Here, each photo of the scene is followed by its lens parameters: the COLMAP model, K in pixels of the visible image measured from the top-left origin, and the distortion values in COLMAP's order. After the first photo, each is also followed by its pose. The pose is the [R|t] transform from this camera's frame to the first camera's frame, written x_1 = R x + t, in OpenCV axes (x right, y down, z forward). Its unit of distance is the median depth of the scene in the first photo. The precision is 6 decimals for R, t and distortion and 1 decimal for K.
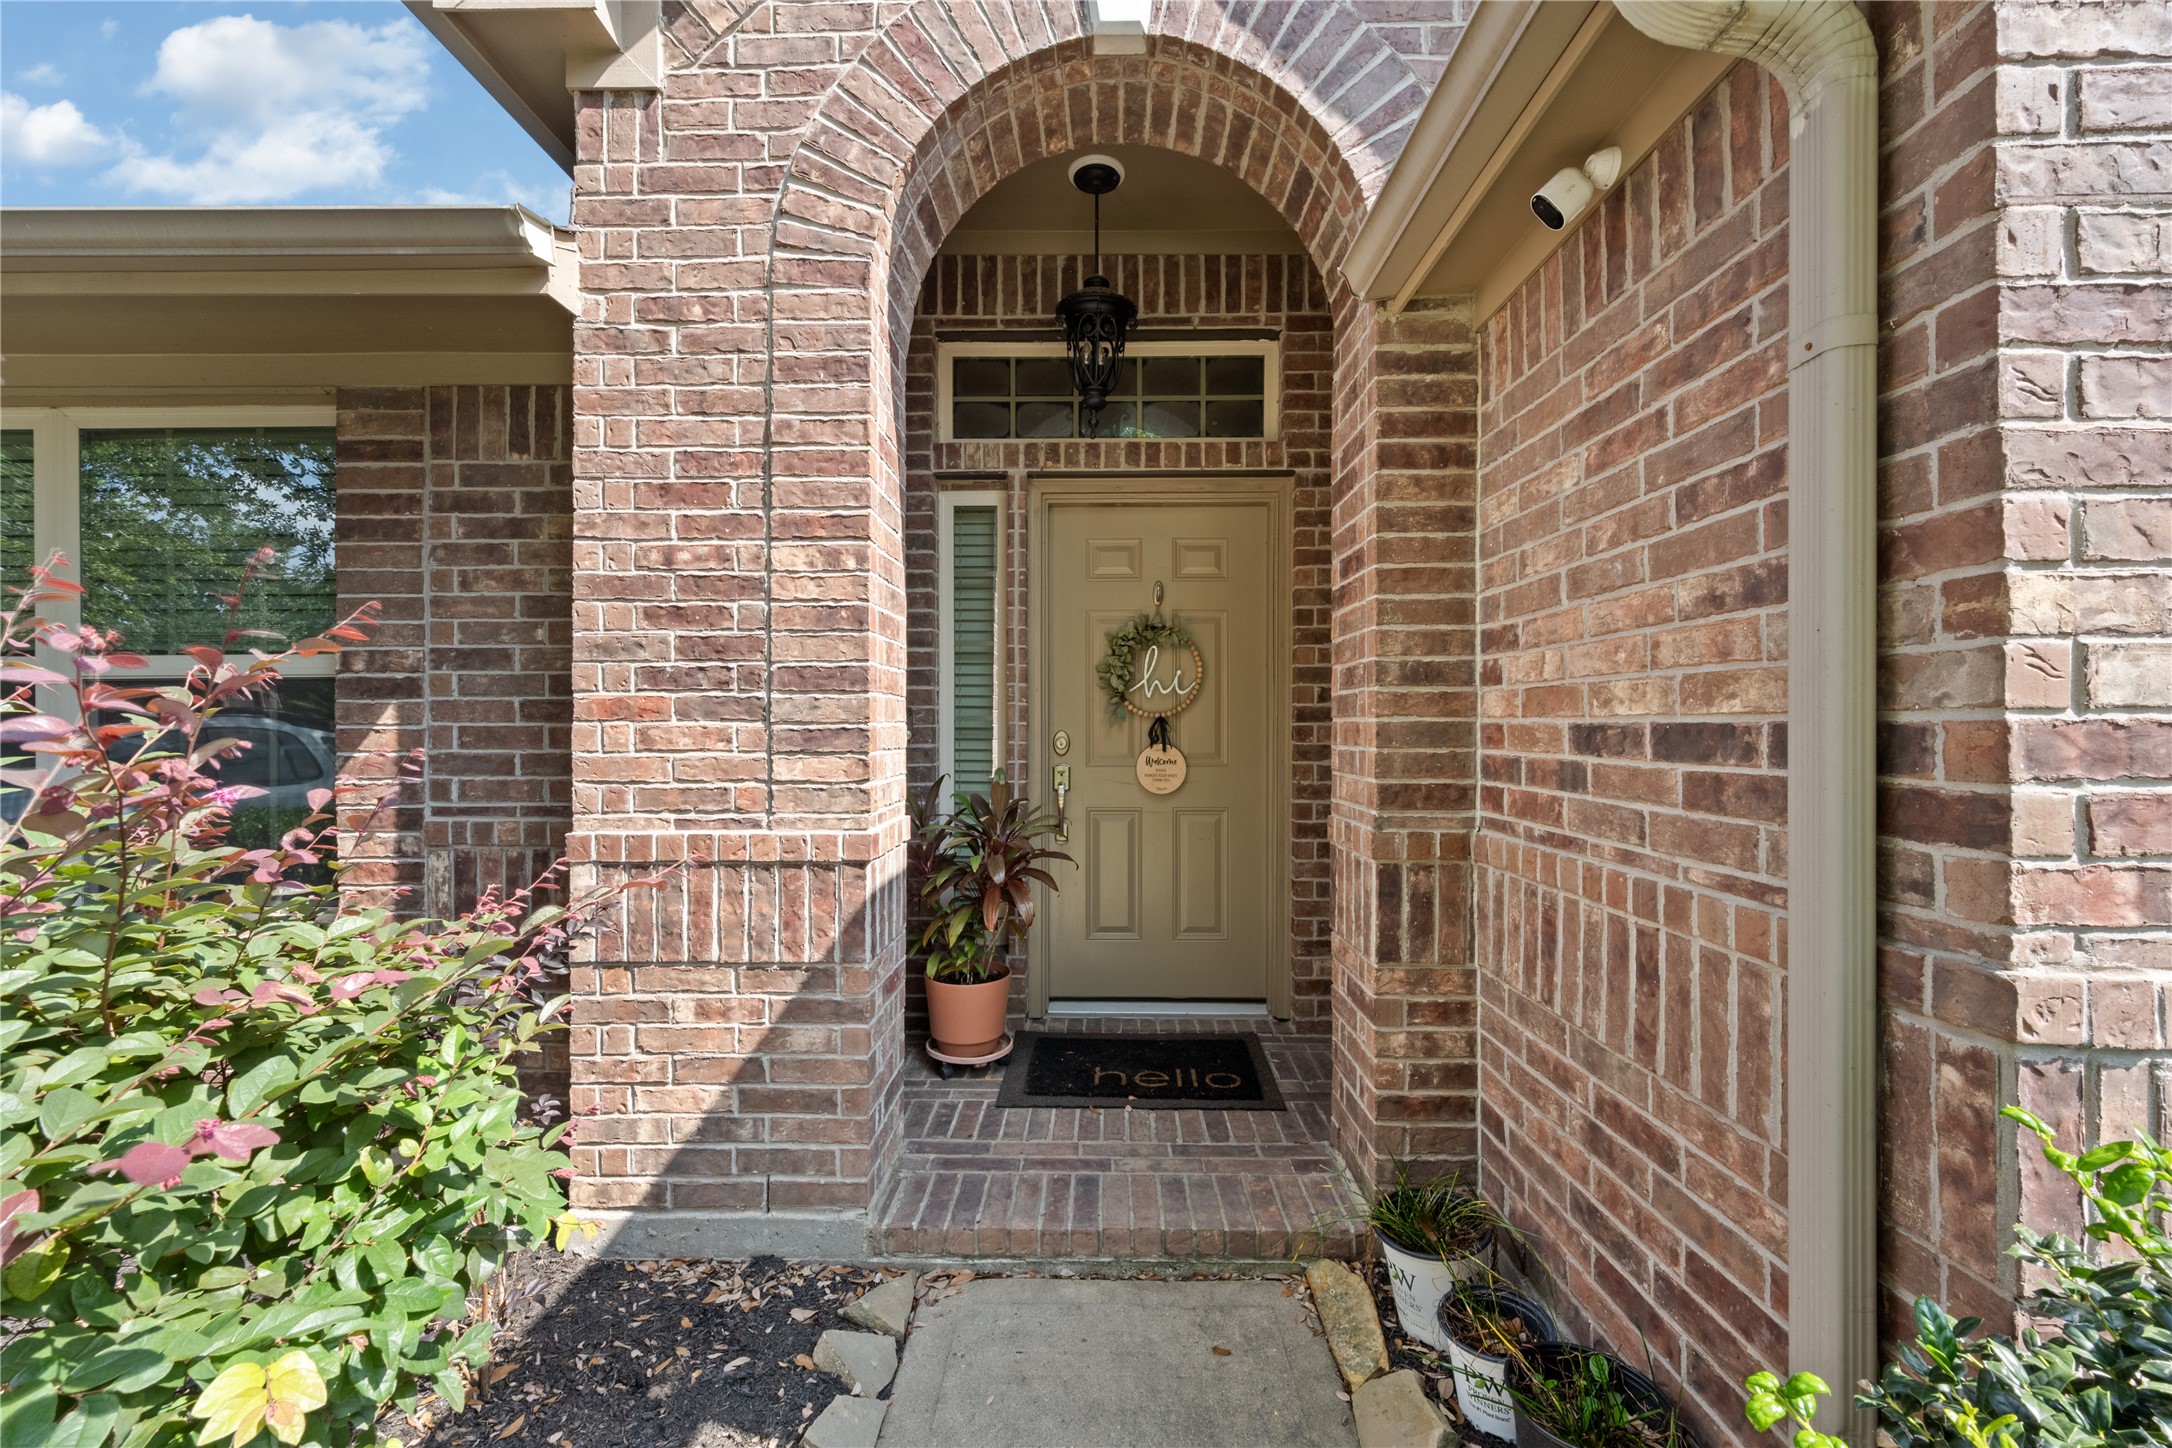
lens RADIAL K [[868.1, 0, 1086.3], [0, 868.1, 728.8], [0, 0, 1]] dist [-0.000557, 0.000568]
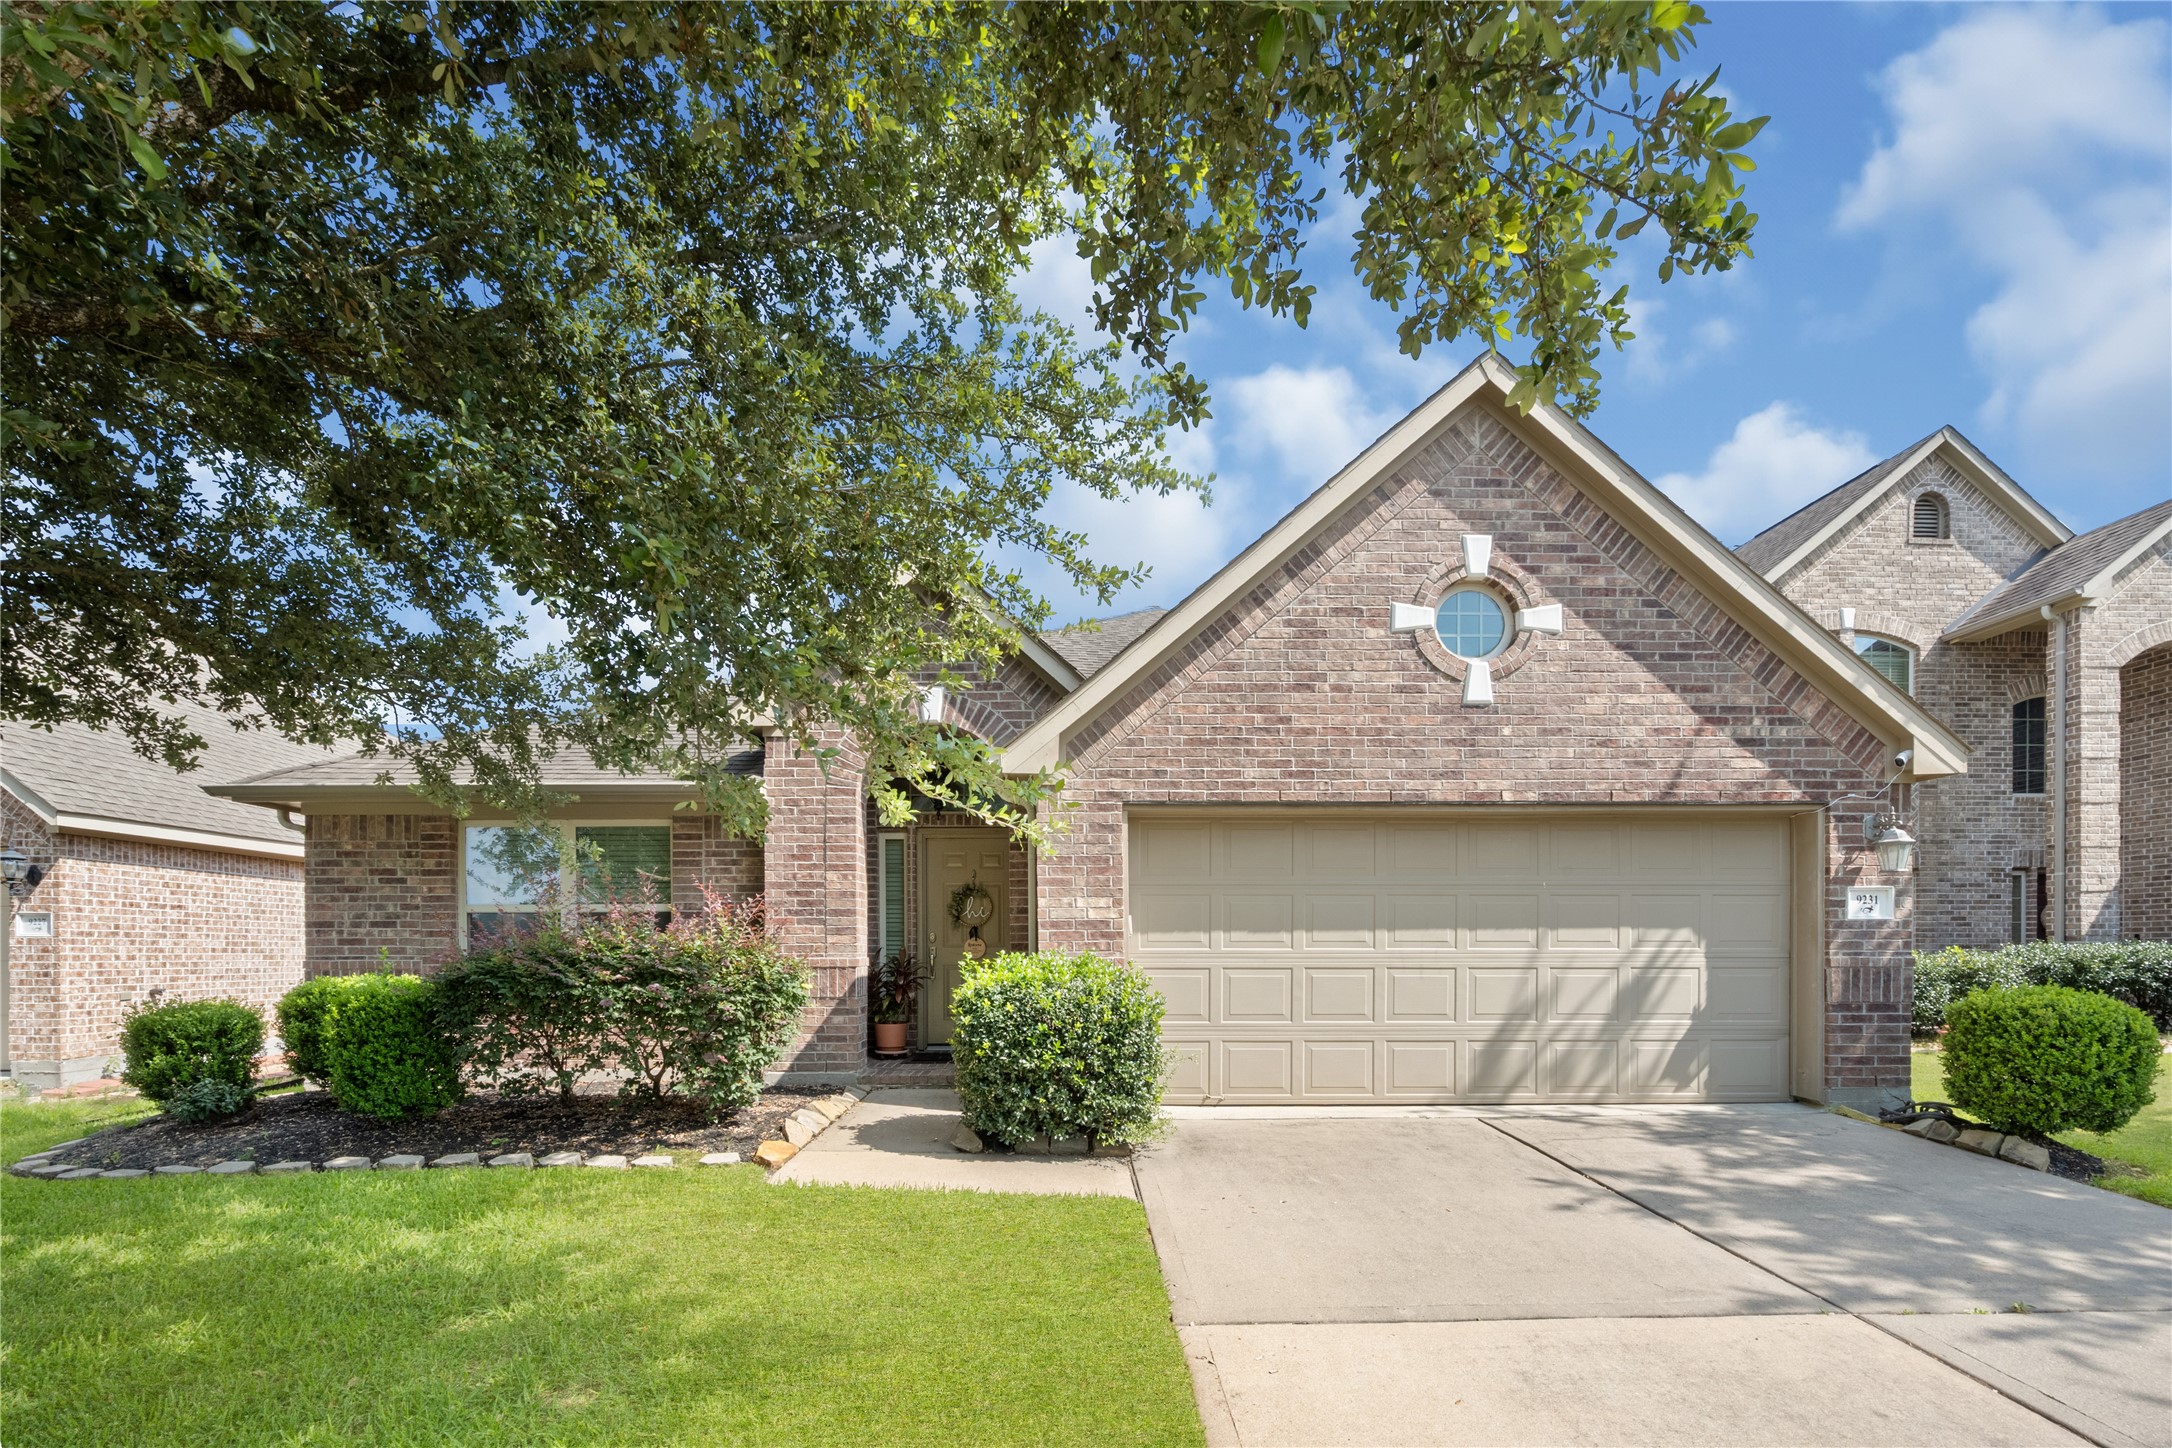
lens RADIAL K [[915.7, 0, 1096.6], [0, 915.7, 951.6], [0, 0, 1]] dist [-0.002319, -0.000442]
pose [[0.999006, -0.007818, 0.043878, 0.513467], [0.008007, 0.999959, -0.004150, 0.114234], [-0.043844, 0.004497, 0.999028, -2.532233]]
